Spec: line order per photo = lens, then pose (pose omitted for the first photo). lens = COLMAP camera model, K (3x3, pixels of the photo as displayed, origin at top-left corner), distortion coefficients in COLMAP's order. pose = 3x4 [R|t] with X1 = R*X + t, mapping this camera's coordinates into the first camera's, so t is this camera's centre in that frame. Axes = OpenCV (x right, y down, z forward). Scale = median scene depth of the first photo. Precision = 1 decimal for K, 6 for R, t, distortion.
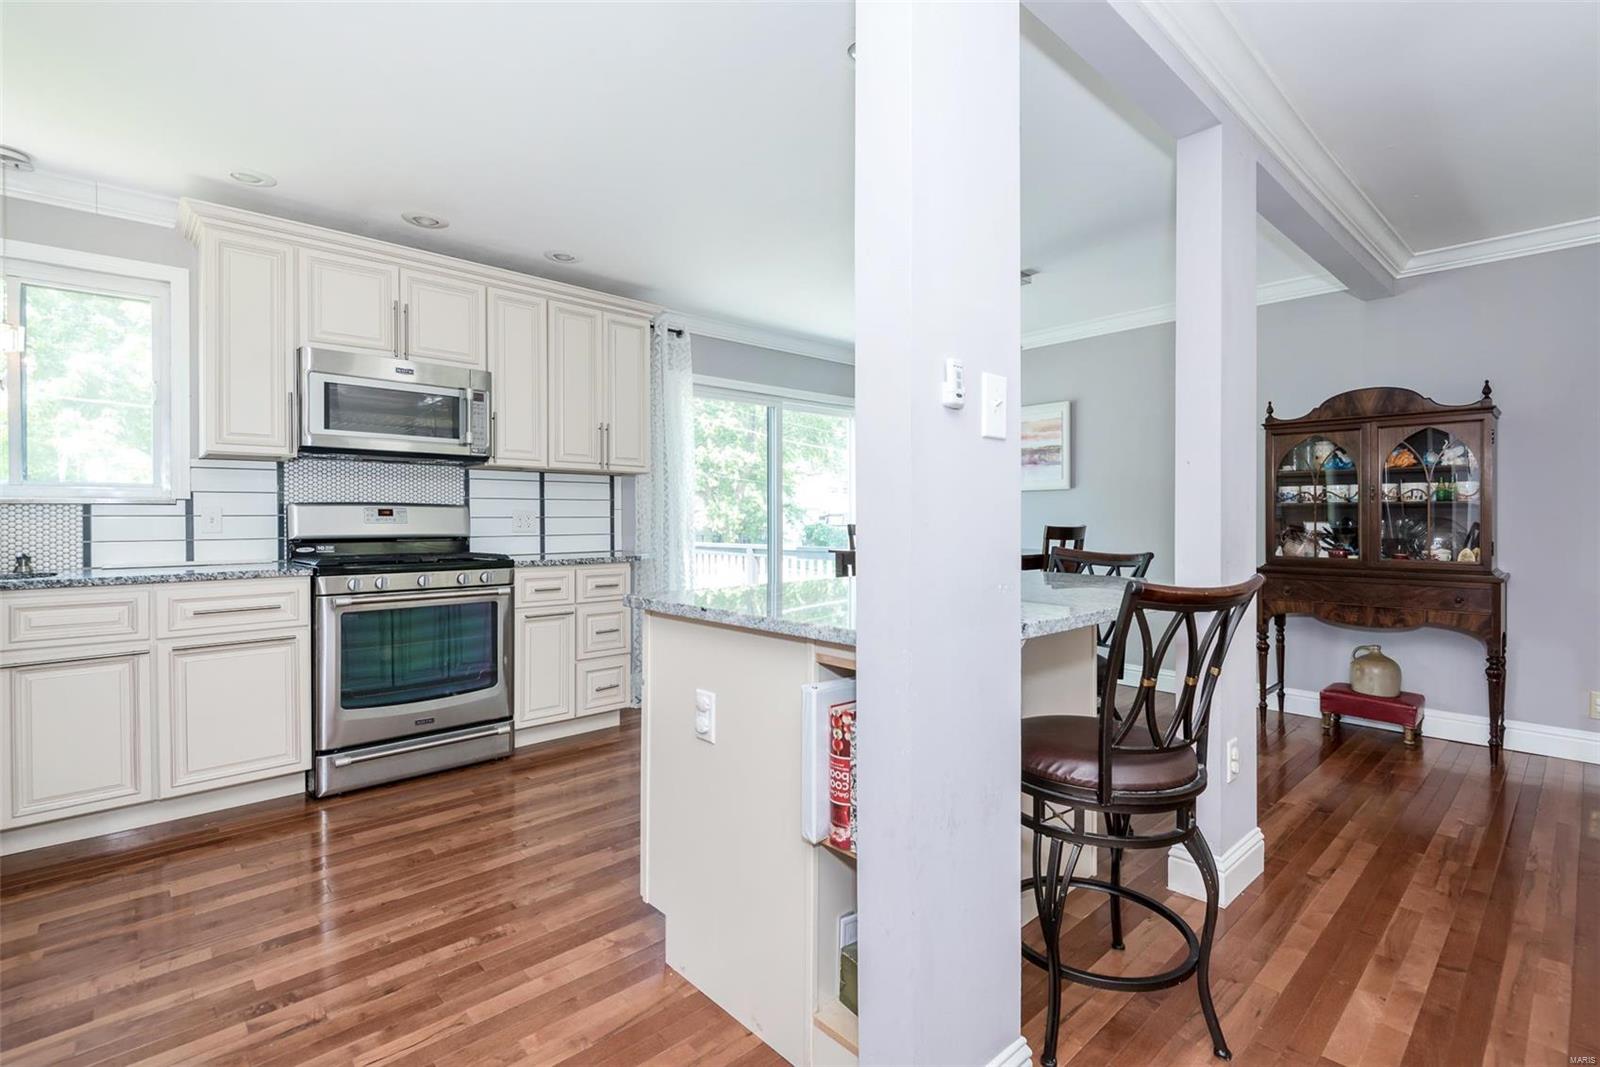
lens RADIAL K [[732.6, 0, 800.9], [0, 732.6, 517.6], [0, 0, 1]] dist [0.001249, -0.000114]
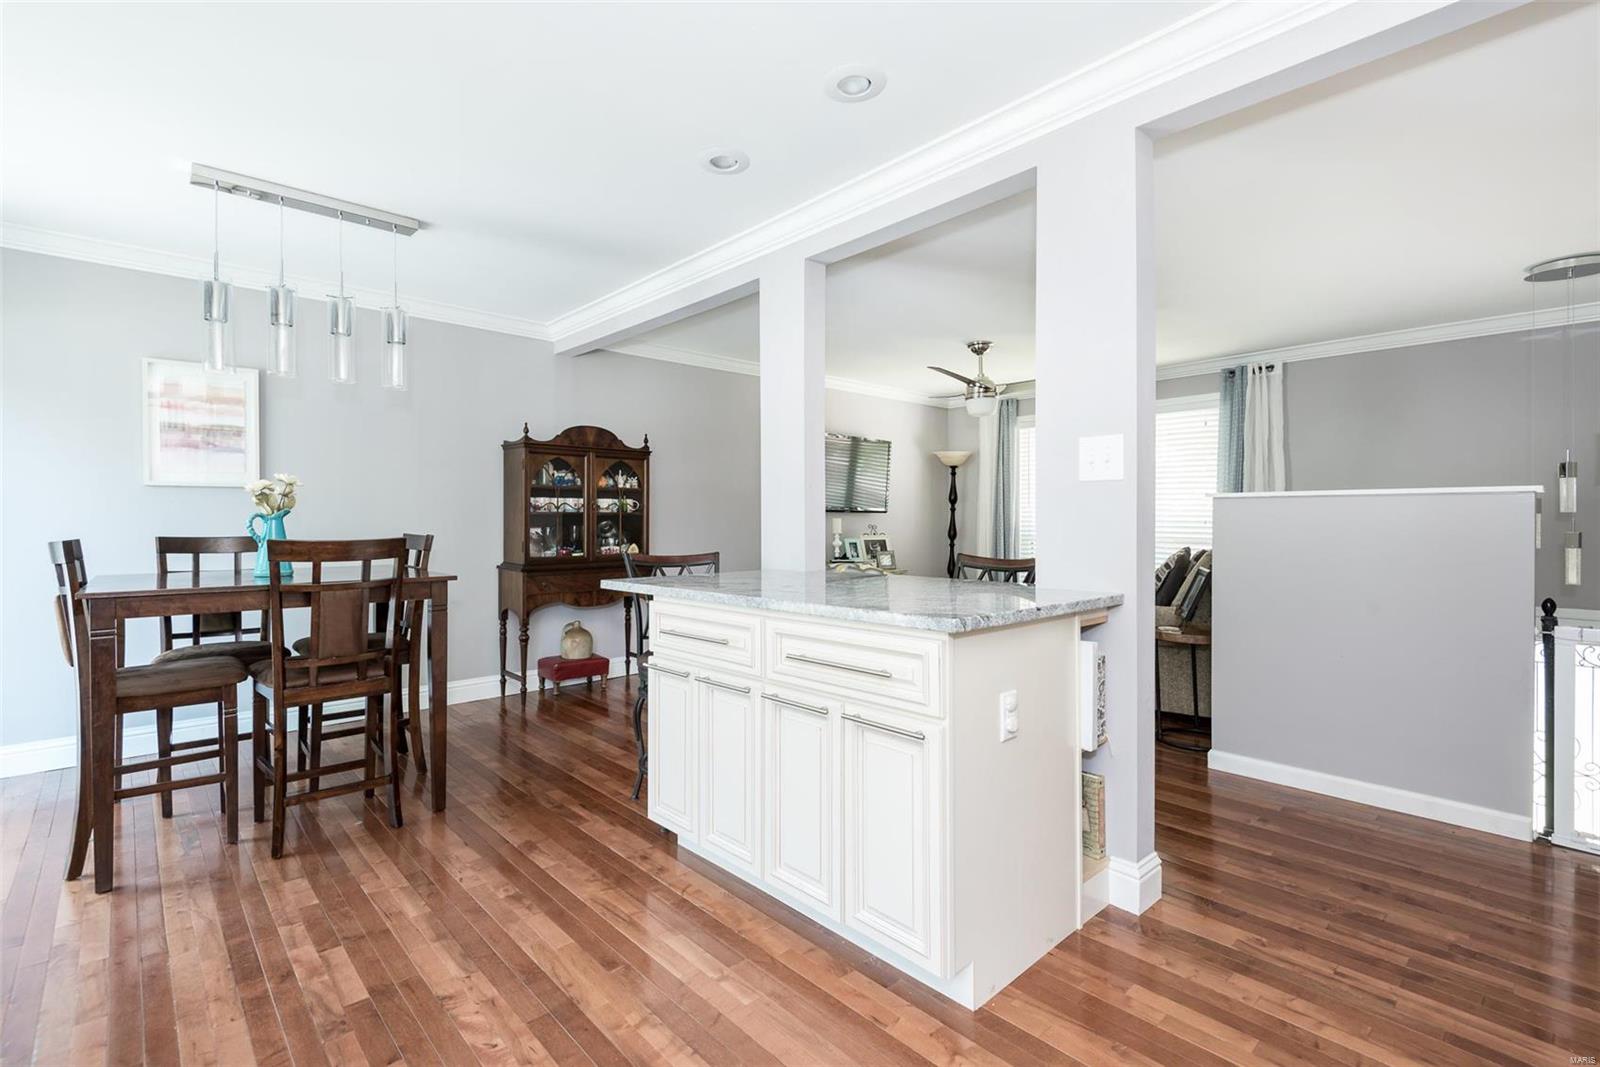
lens RADIAL K [[732.6, 0, 813.5], [0, 732.6, 528.1], [0, 0, 1]] dist [0.001249, -0.000114]
pose [[0.007989, -0.007636, 0.999939, -0.542432], [0.001664, 0.999970, 0.007623, -0.001774], [-0.999967, 0.001603, 0.008001, 0.588912]]
